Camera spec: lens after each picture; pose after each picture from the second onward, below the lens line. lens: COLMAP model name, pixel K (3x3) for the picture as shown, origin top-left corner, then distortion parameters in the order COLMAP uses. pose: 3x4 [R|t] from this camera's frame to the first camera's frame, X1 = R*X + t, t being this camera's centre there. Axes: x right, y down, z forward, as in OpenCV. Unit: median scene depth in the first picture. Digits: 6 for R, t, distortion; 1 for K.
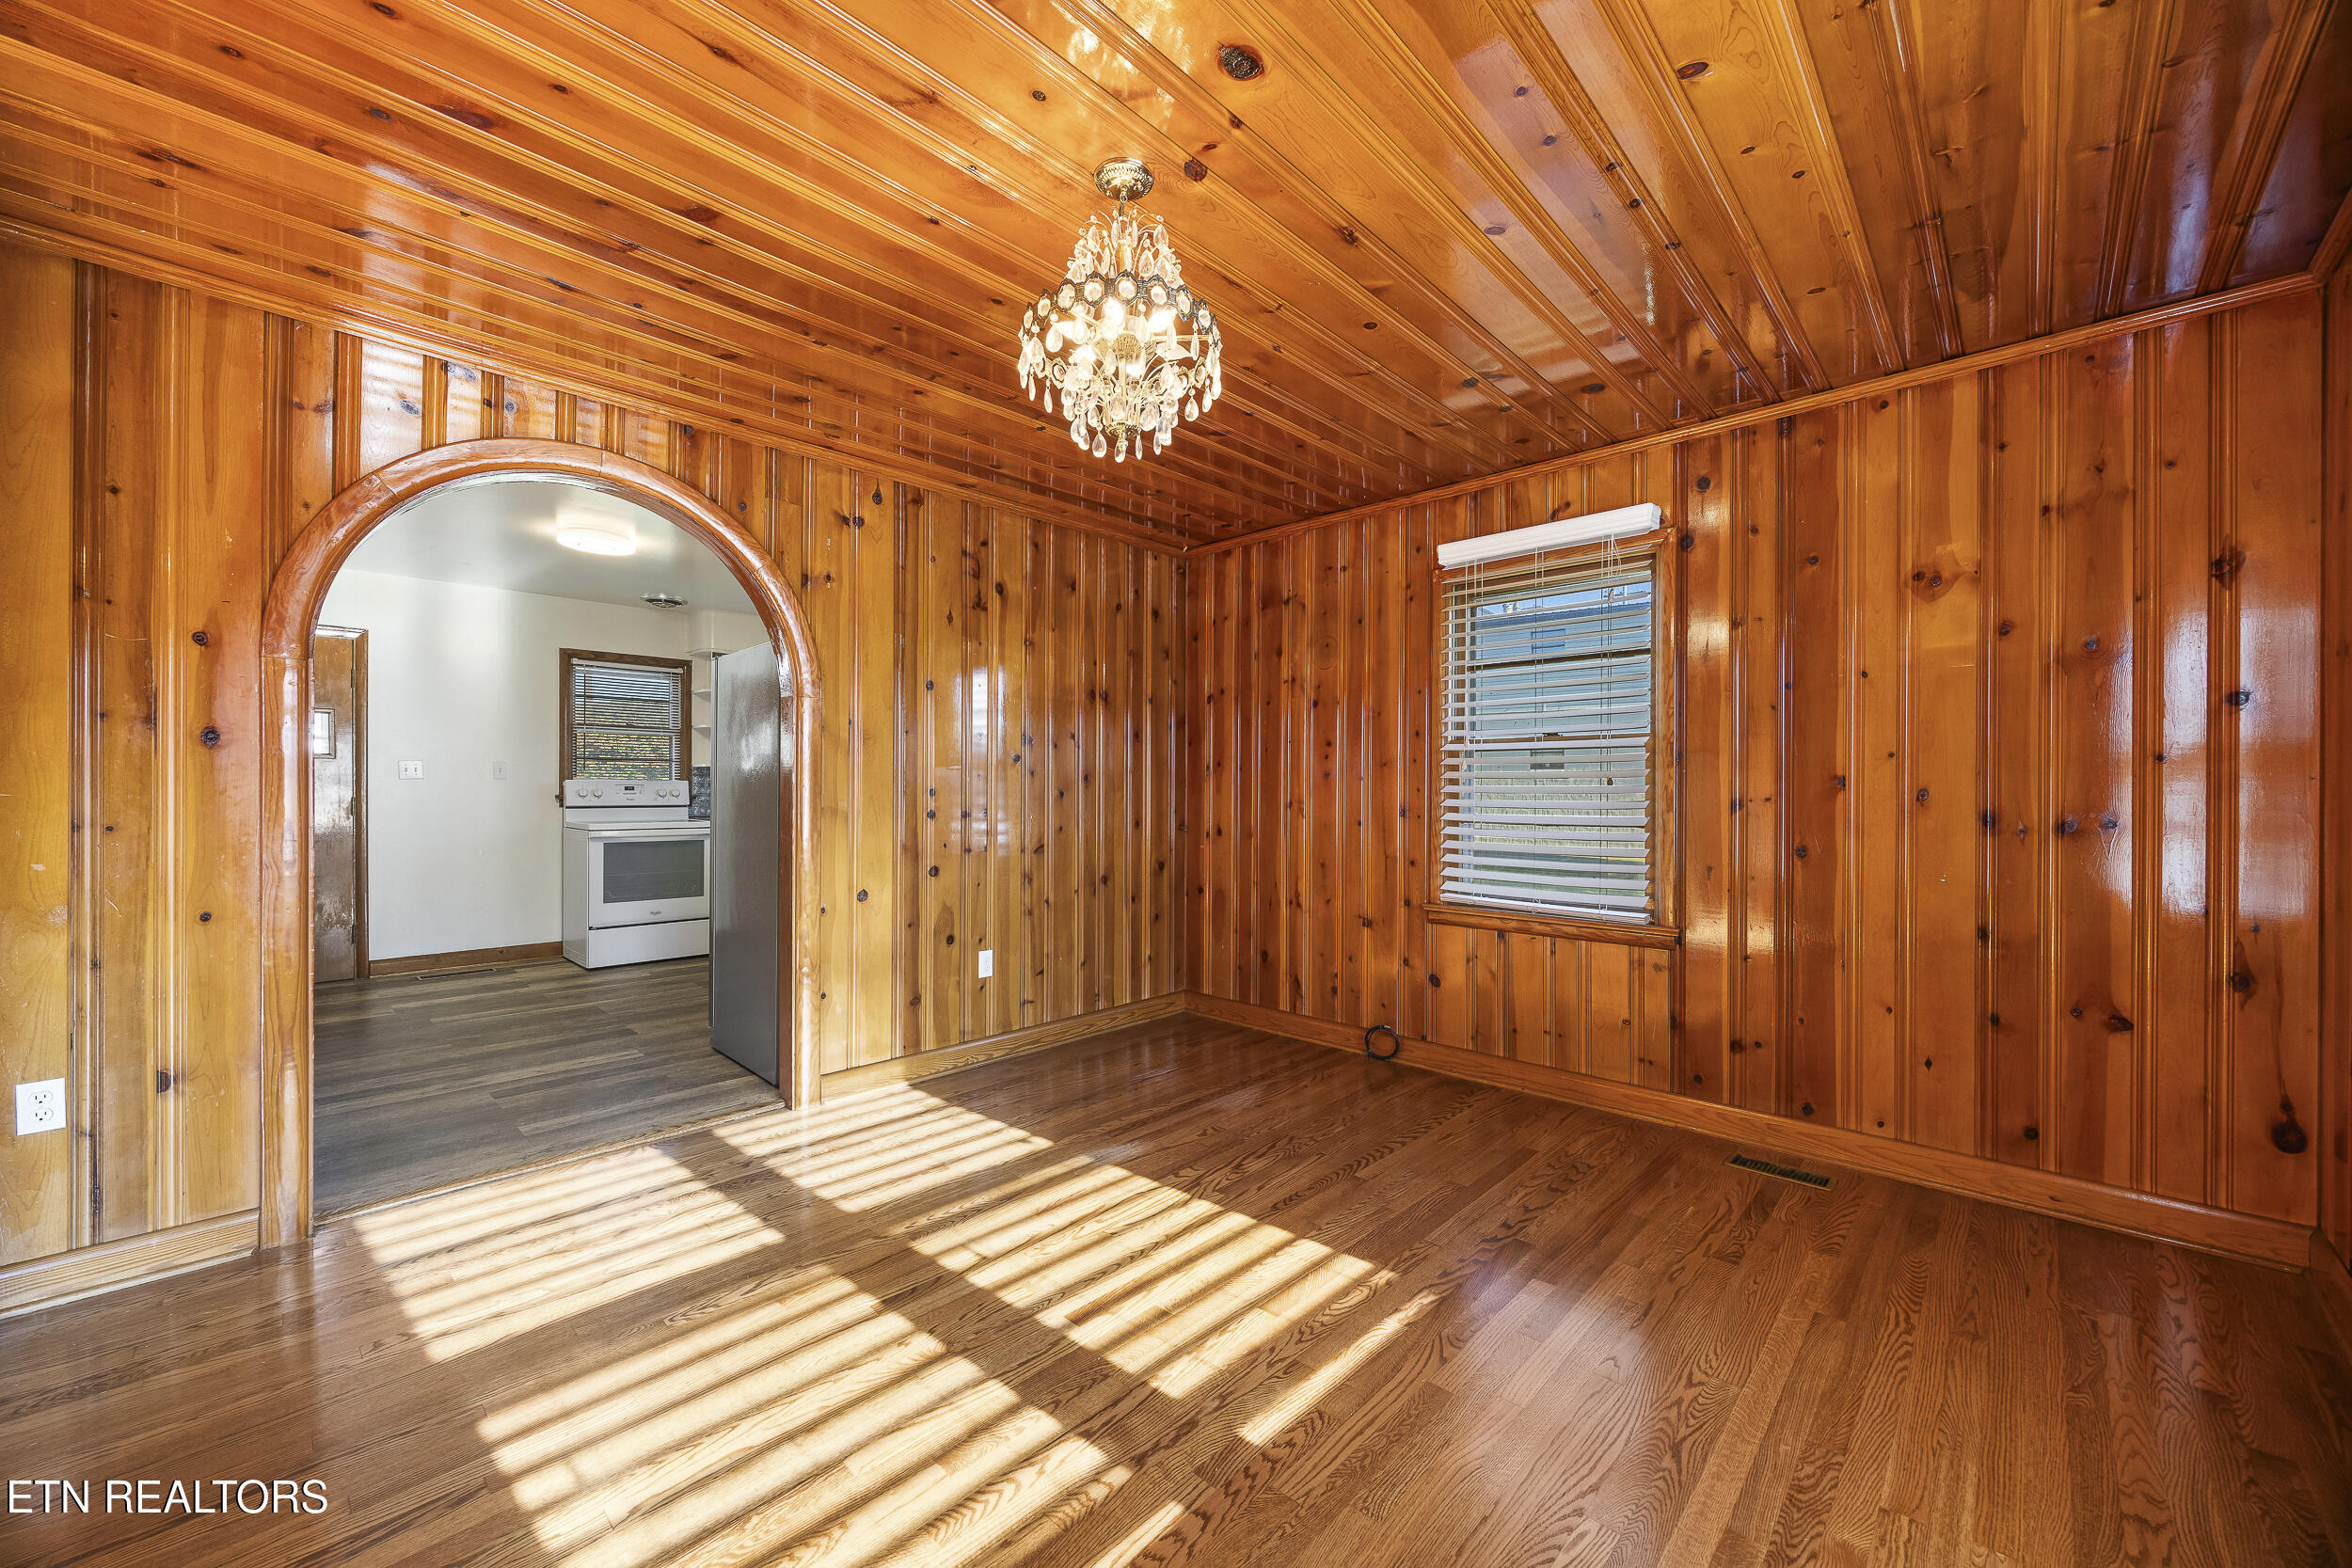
lens RADIAL K [[909.2, 0, 1175.6], [0, 909.2, 790.6], [0, 0, 1]] dist [-0.001042, -0.000038]
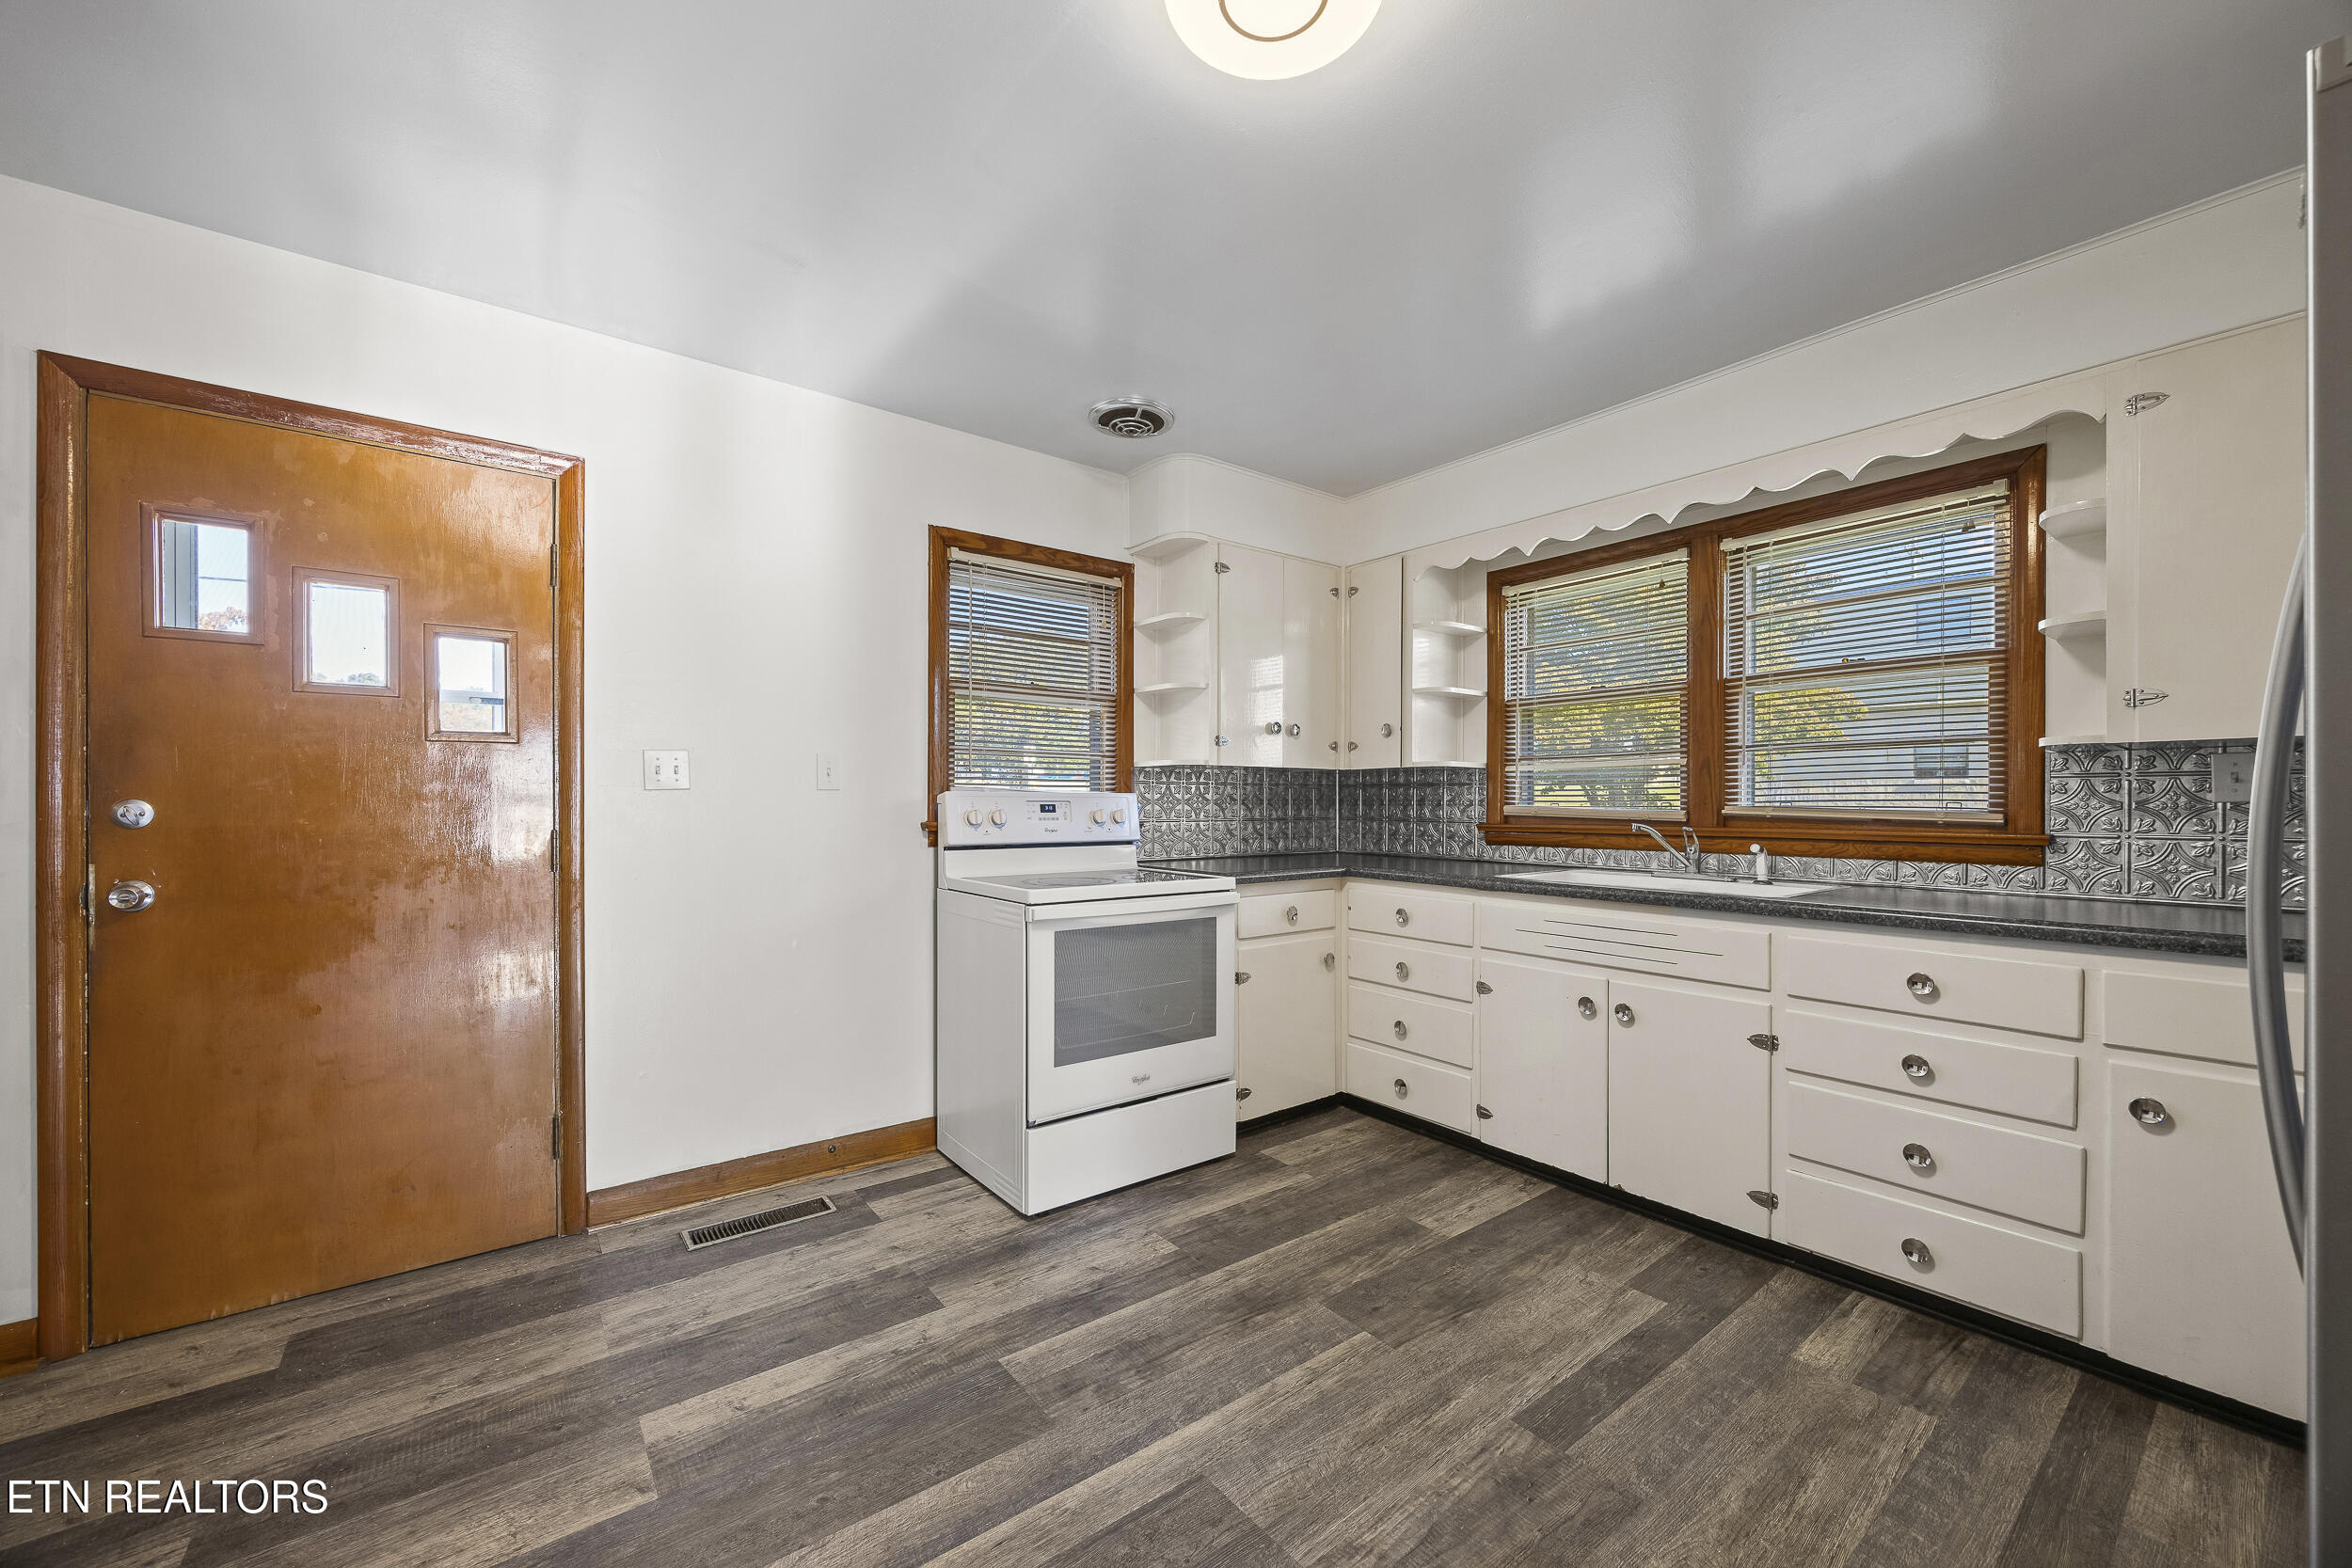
lens RADIAL K [[909.2, 0, 1176.7], [0, 909.2, 798.1], [0, 0, 1]] dist [-0.001042, -0.000038]
pose [[0.990505, -0.002061, -0.137459, -0.477760], [0.001420, 0.999988, -0.004765, -0.005718], [0.137467, 0.004524, 0.990496, 0.529640]]
